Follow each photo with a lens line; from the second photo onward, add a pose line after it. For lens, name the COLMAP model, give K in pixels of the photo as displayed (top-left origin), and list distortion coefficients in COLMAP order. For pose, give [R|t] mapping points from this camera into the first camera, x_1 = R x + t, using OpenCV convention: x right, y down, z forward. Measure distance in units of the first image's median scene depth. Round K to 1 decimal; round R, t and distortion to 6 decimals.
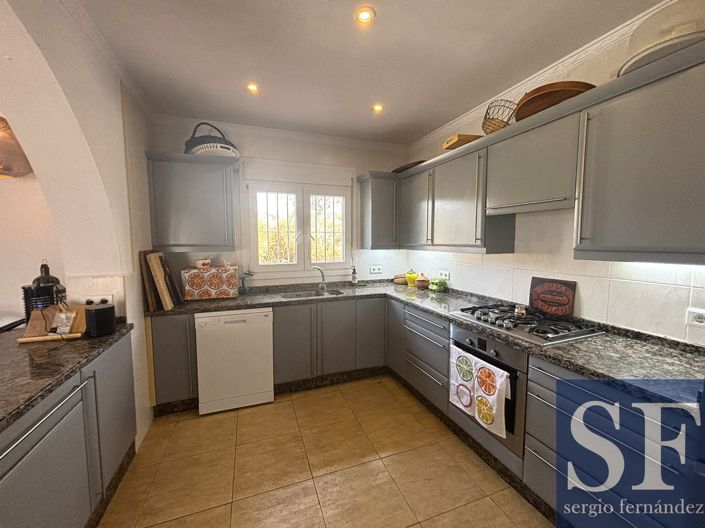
lens RADIAL K [[284.4, 0, 352.5], [0, 284.4, 264.0], [0, 0, 1]] dist [0.000317, 0.000015]
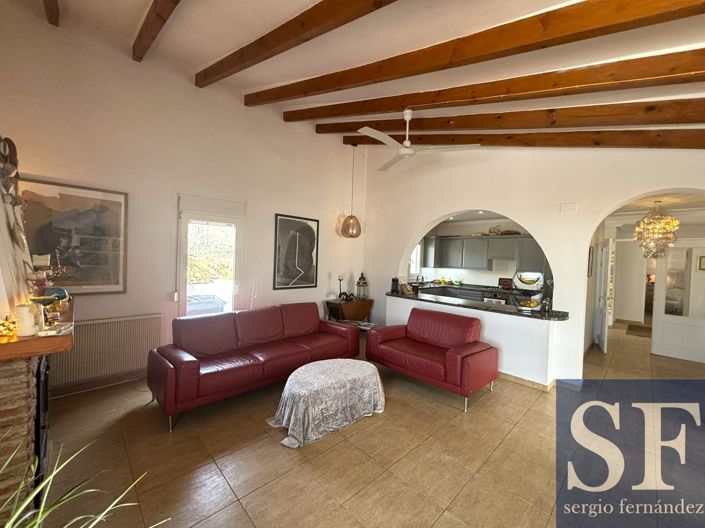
lens RADIAL K [[284.4, 0, 352.5], [0, 284.4, 264.0], [0, 0, 1]] dist [0.000317, 0.000015]
pose [[0.905548, 0.027525, 0.423350, -2.247220], [-0.004159, 0.998421, -0.056019, 0.070458], [-0.424224, 0.048967, 0.904232, -1.277213]]
